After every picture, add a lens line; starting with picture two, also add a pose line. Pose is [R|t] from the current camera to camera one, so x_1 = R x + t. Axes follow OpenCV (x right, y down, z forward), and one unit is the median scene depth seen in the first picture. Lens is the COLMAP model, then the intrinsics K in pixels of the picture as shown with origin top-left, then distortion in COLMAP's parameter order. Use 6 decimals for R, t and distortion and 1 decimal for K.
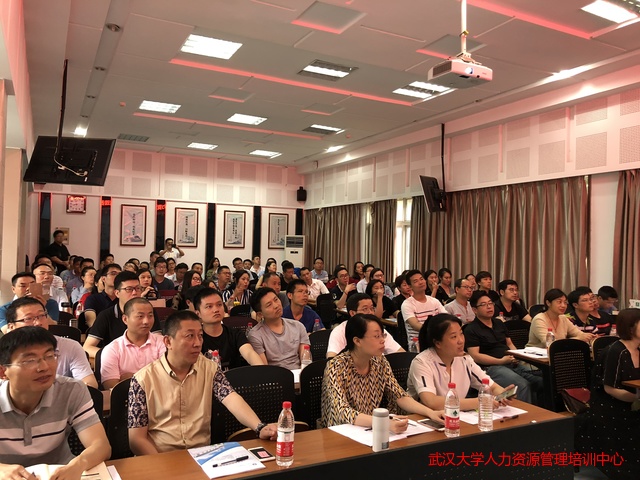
lens RADIAL K [[514.8, 0, 320.9], [0, 514.8, 240.5], [0, 0, 1]] dist [0.013832, -0.030856]
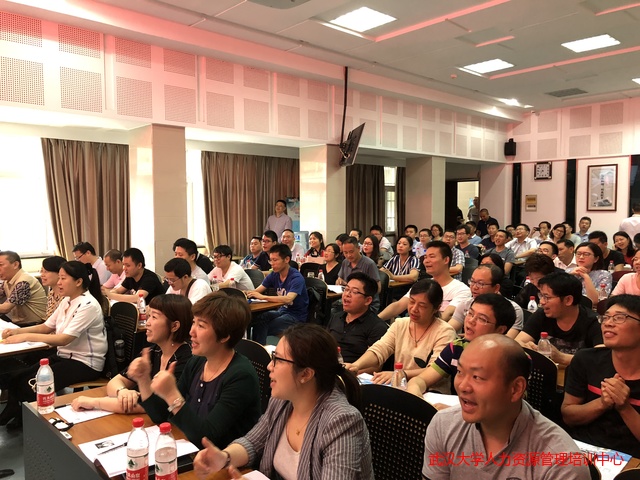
lens RADIAL K [[514.8, 0, 324.3], [0, 514.8, 241.1], [0, 0, 1]] dist [0.013832, -0.030856]
pose [[0.275754, 0.039492, -0.960417, 0.390304], [0.026489, 0.998464, 0.048663, 0.006414], [0.960863, -0.038859, 0.274284, 0.319378]]
